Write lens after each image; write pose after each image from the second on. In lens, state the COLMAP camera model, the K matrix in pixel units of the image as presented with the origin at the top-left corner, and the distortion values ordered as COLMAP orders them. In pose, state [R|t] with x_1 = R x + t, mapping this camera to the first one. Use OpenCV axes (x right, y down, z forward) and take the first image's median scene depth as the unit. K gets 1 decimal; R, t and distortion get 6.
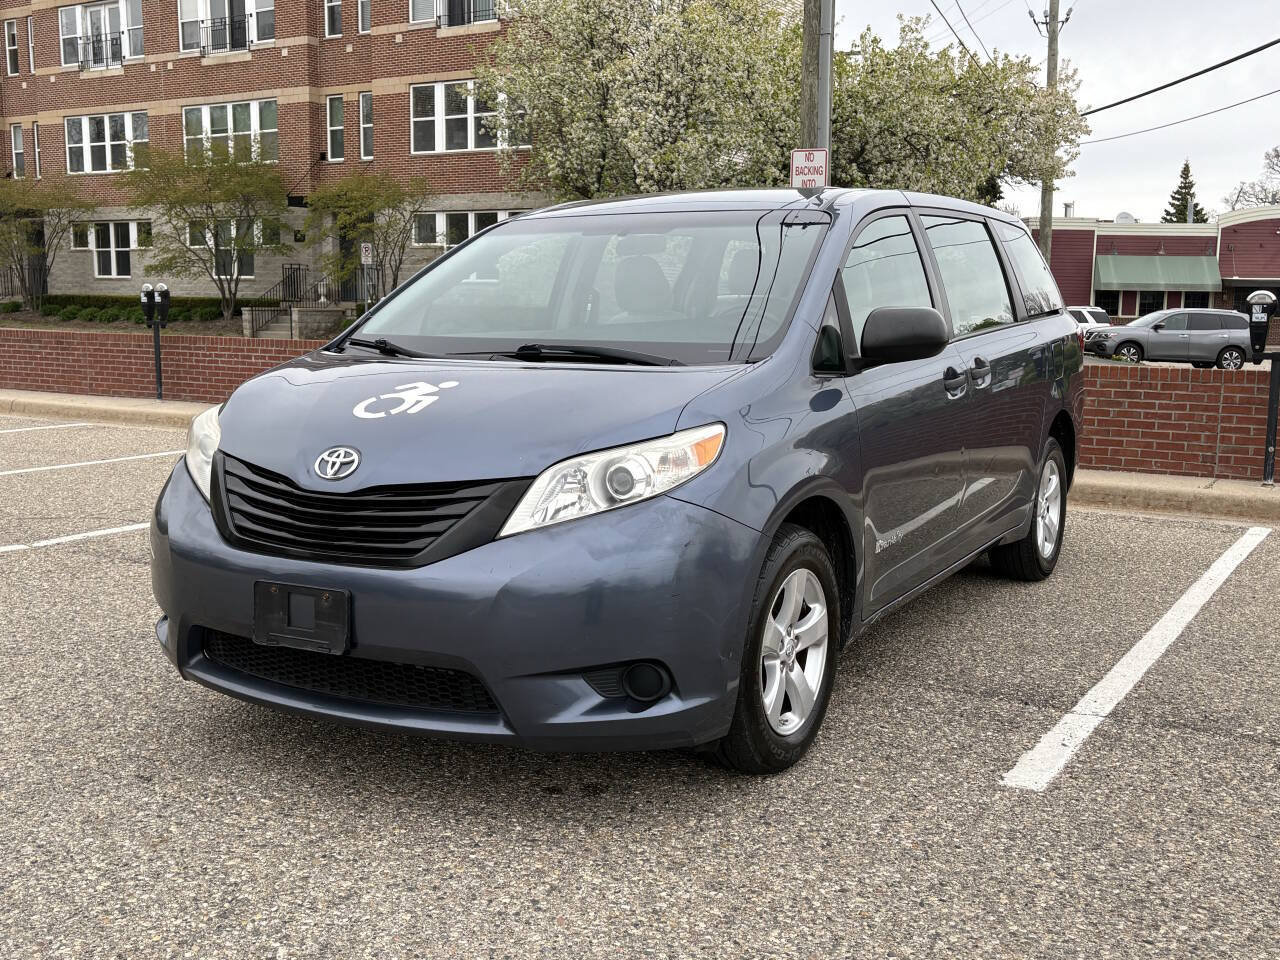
lens RADIAL K [[1332.1, 0, 643.3], [0, 1332.1, 439.5], [0, 0, 1]] dist [0.019147, 0.014308]
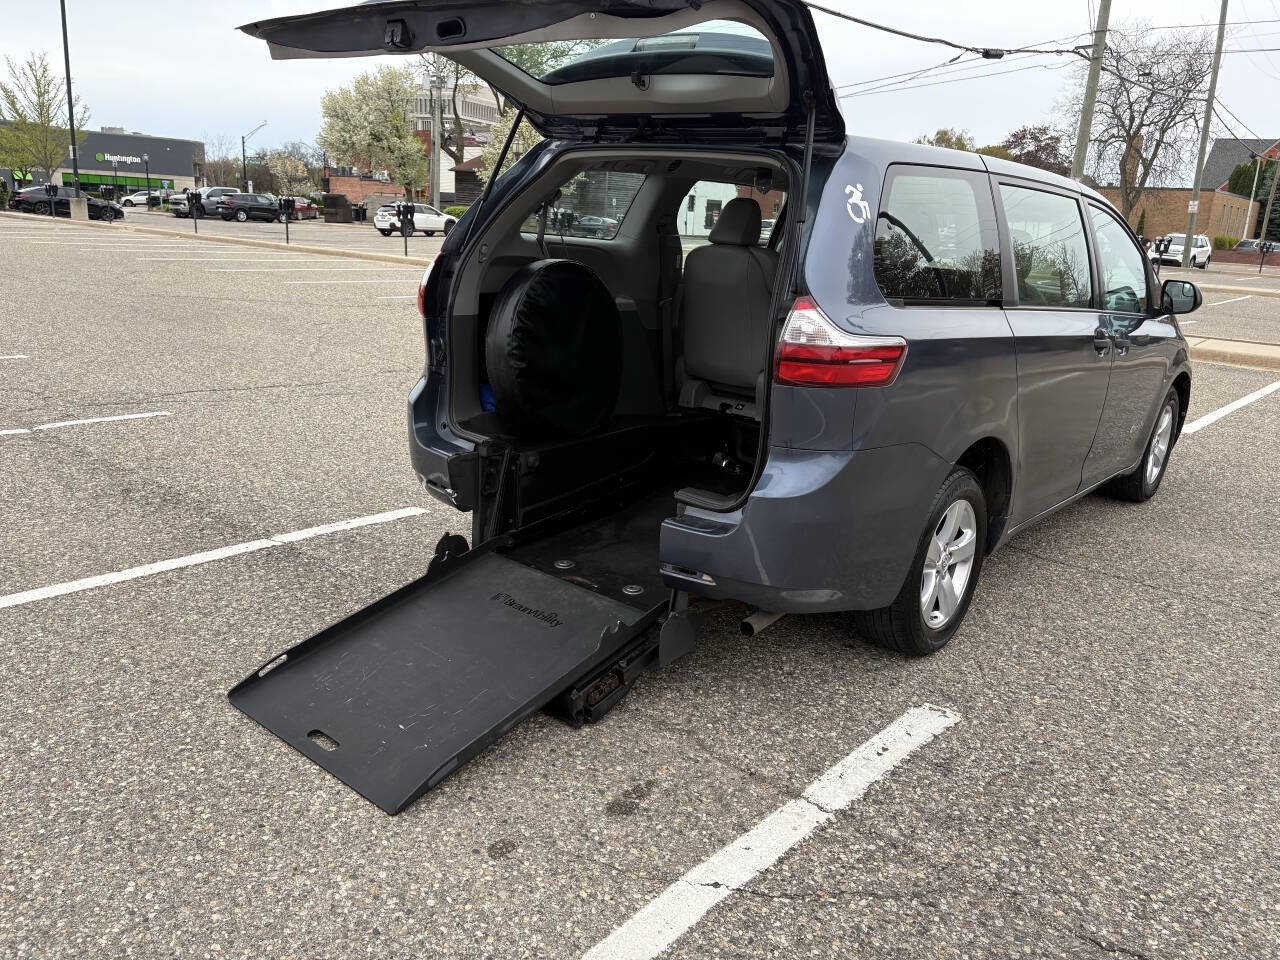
lens RADIAL K [[971.6, 0, 640.0], [0, 971.6, 480.0], [0, 0, 1]] dist [0.047883, -0.049390]
pose [[-0.981549, -0.109753, 0.156578, -0.186489], [-0.046170, 0.930675, 0.362922, -0.241118], [-0.185554, 0.348997, -0.918570, 1.937353]]
